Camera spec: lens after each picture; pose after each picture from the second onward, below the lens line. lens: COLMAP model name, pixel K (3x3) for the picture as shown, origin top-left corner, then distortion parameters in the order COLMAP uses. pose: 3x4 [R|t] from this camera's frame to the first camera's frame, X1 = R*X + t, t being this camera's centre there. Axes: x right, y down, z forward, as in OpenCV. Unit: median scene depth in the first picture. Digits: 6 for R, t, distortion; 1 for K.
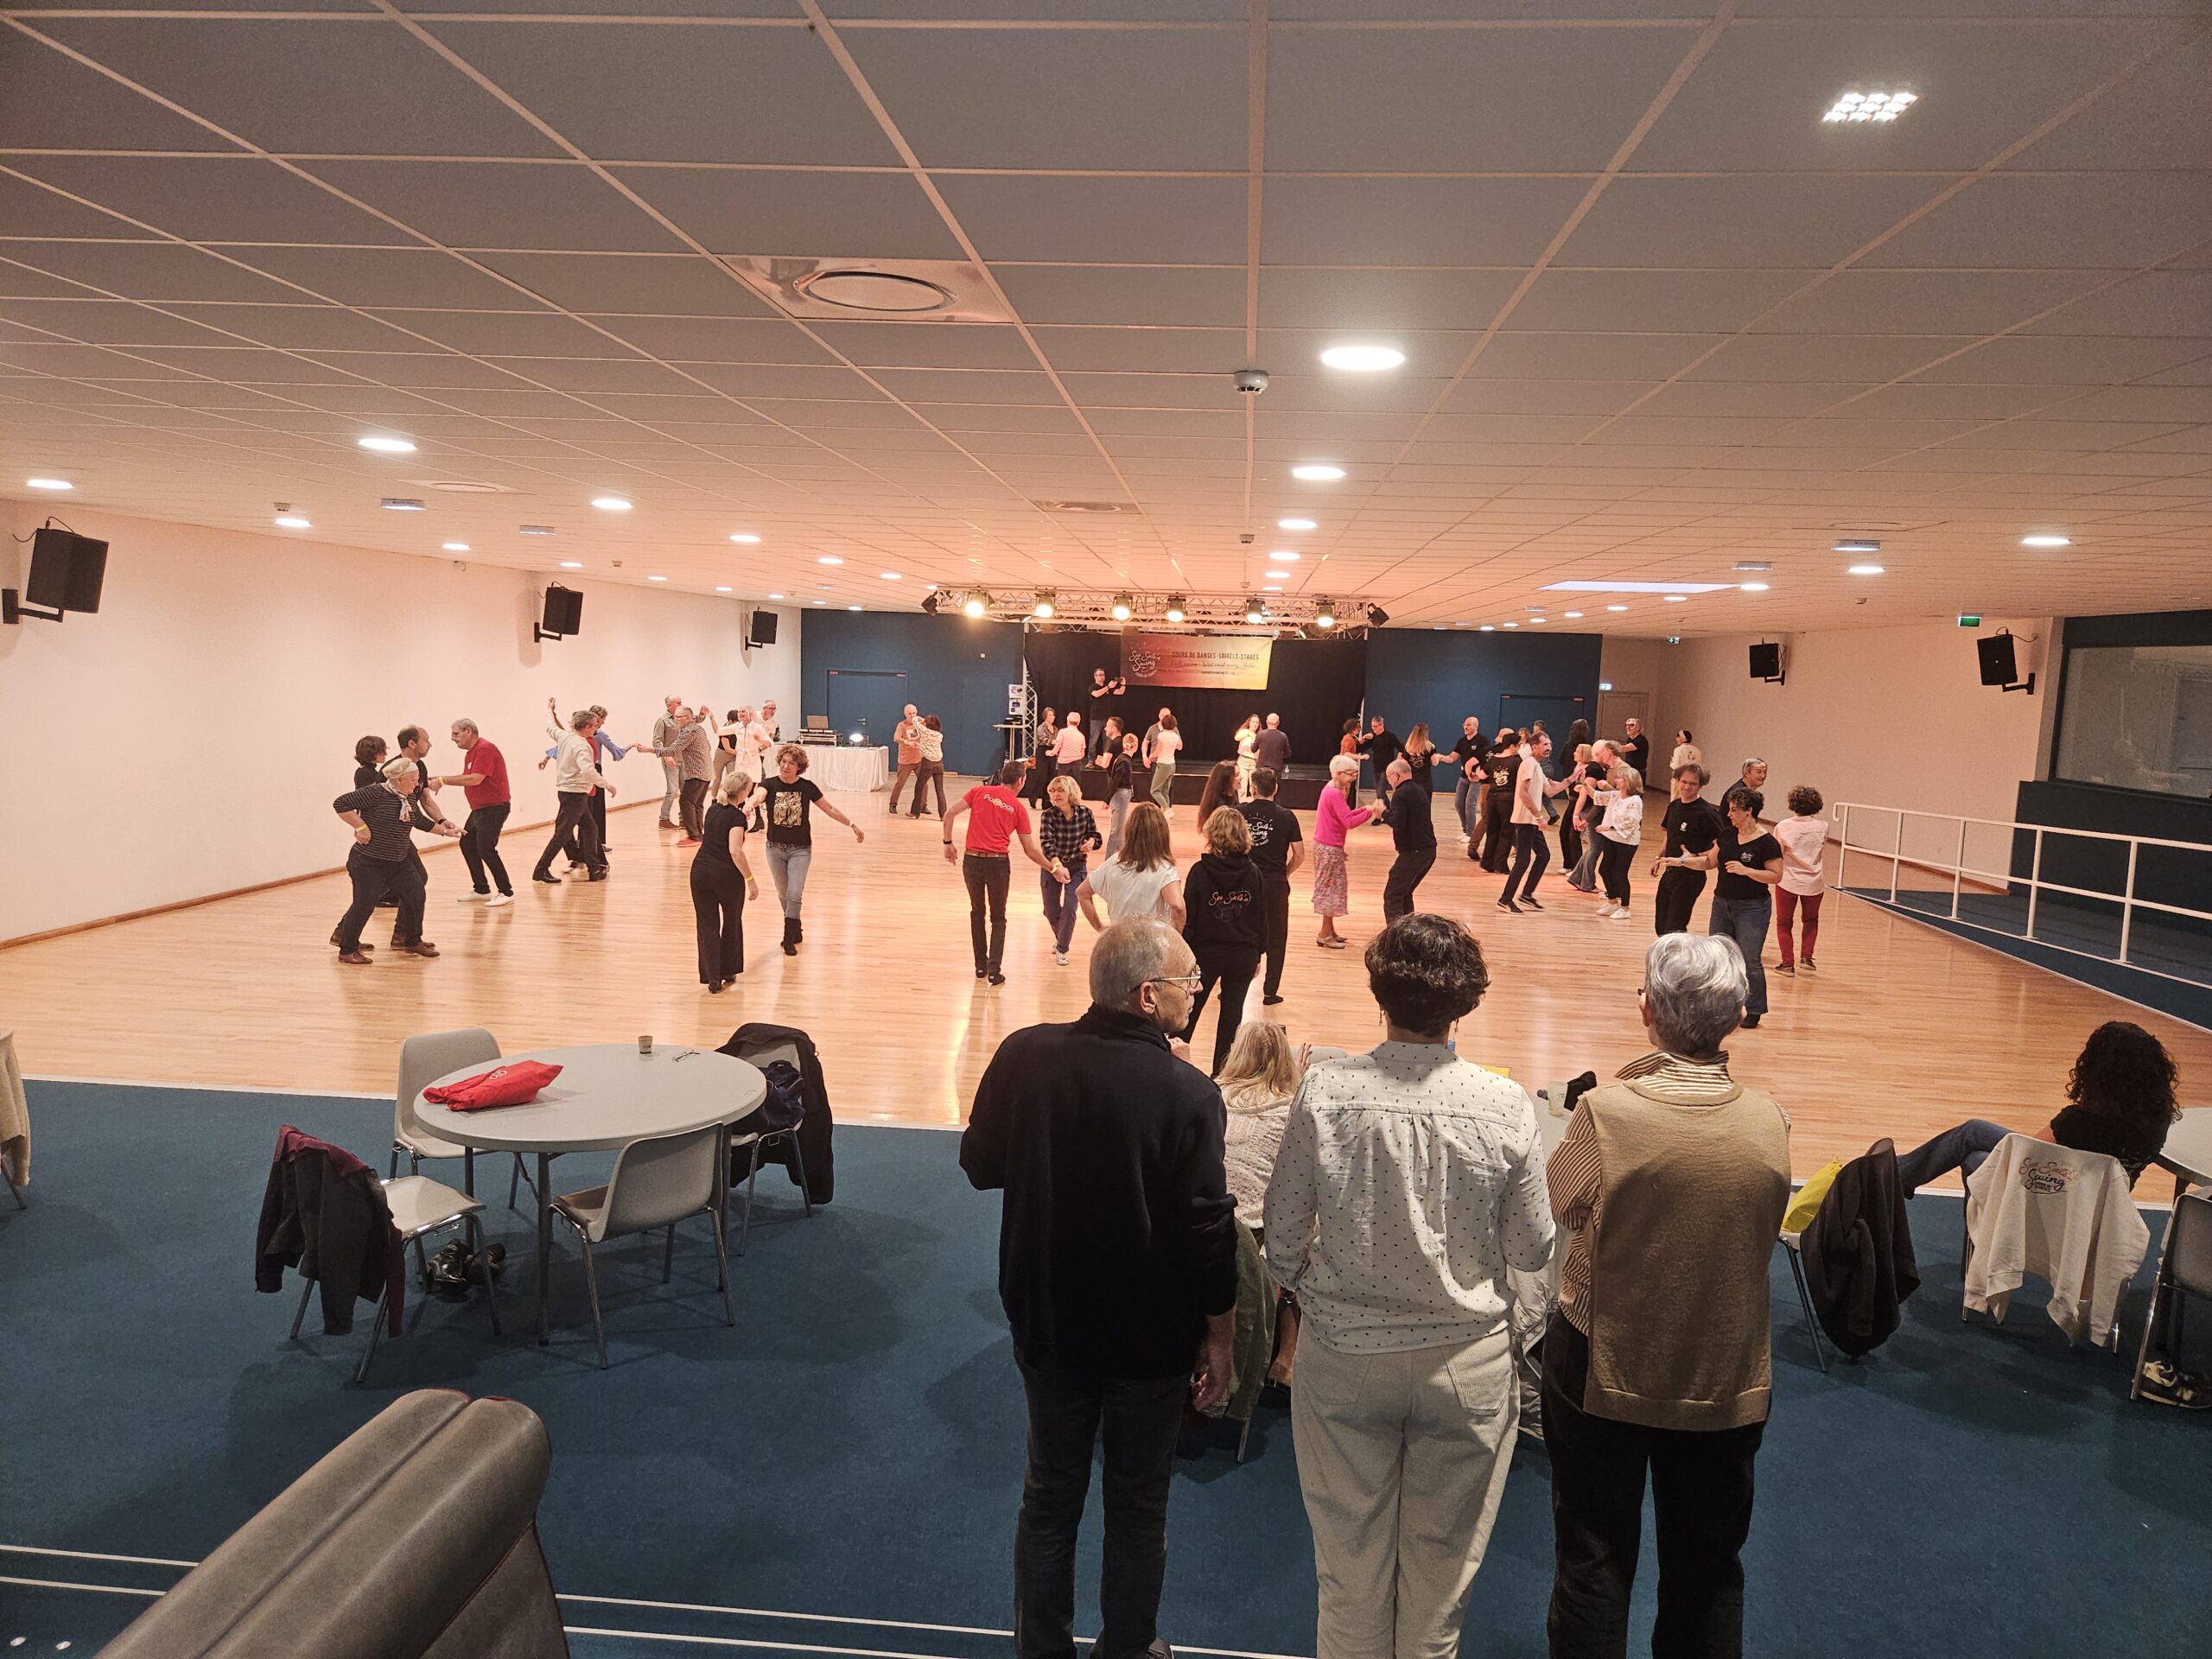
lens RADIAL K [[1442.8, 0, 1106.0], [0, 1442.8, 829.5], [0, 0, 1]] dist [0.004769, 0.001092]
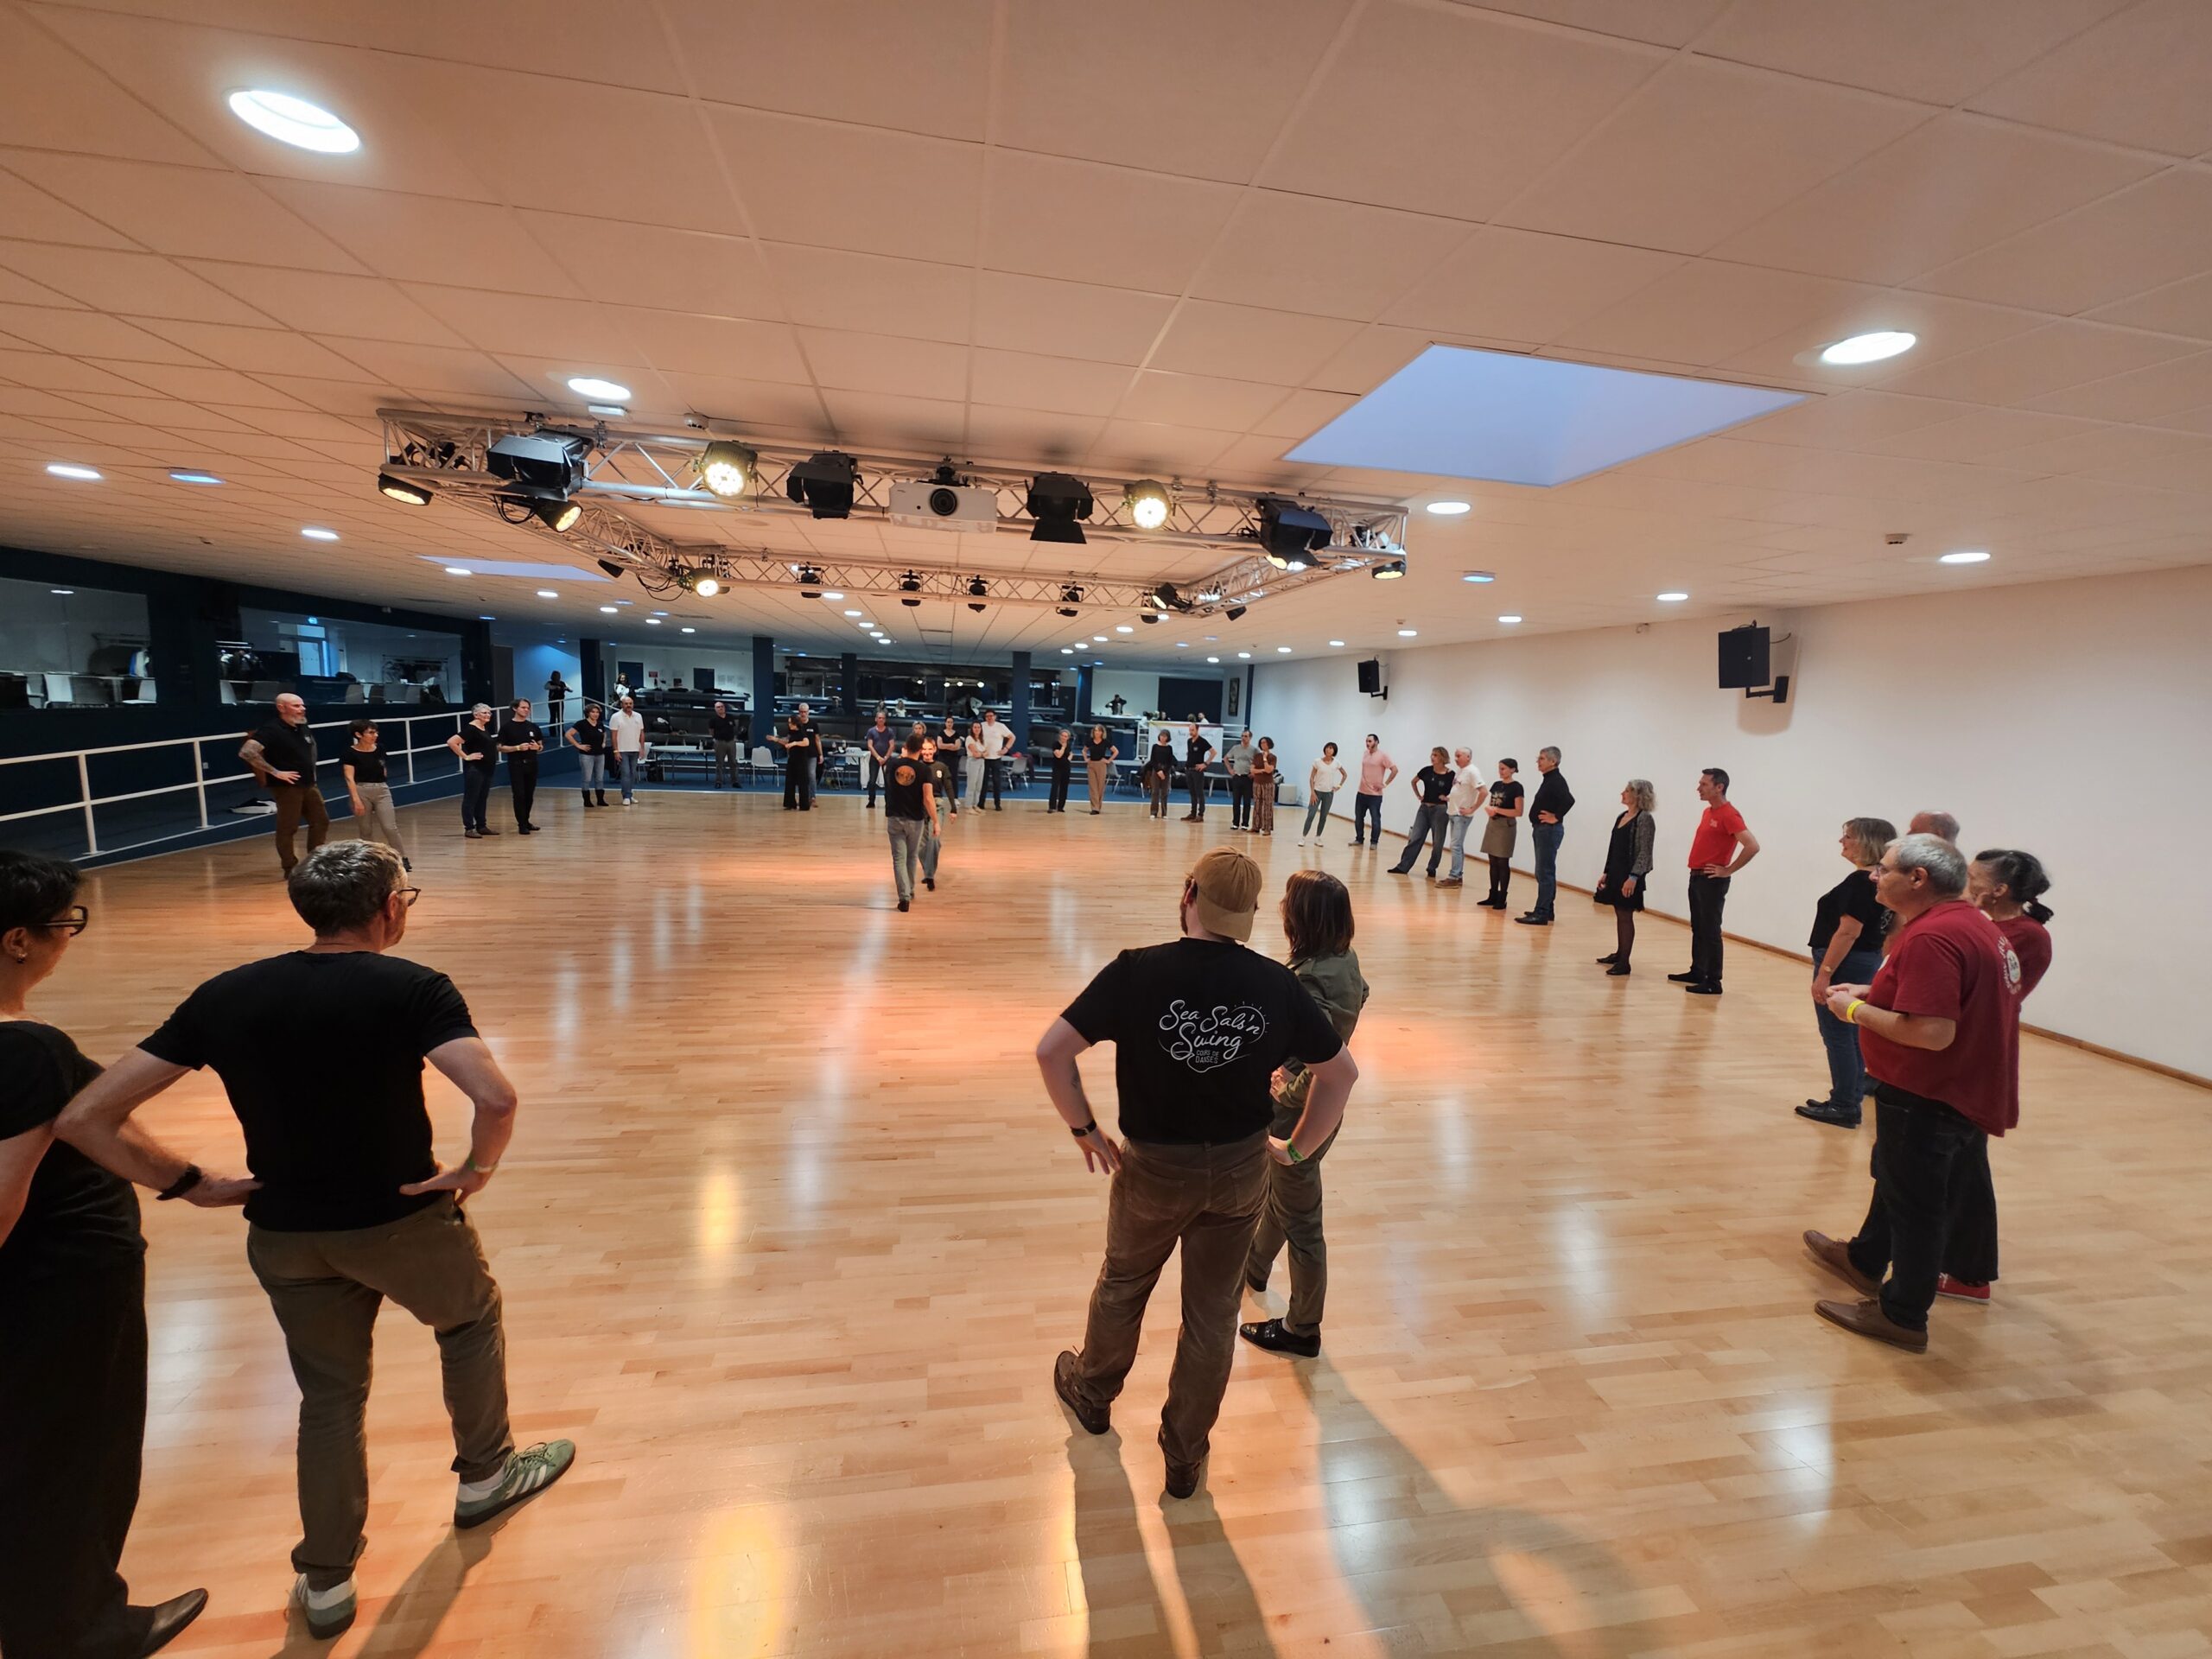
lens RADIAL K [[882.9, 0, 1106.0], [0, 882.9, 829.5], [0, 0, 1]] dist [-0.000326, -0.000023]
pose [[-0.967748, -0.028709, -0.250277, 0.044242], [-0.093881, 0.963021, 0.252541, -0.176653], [0.233772, 0.267893, -0.934657, 1.676782]]
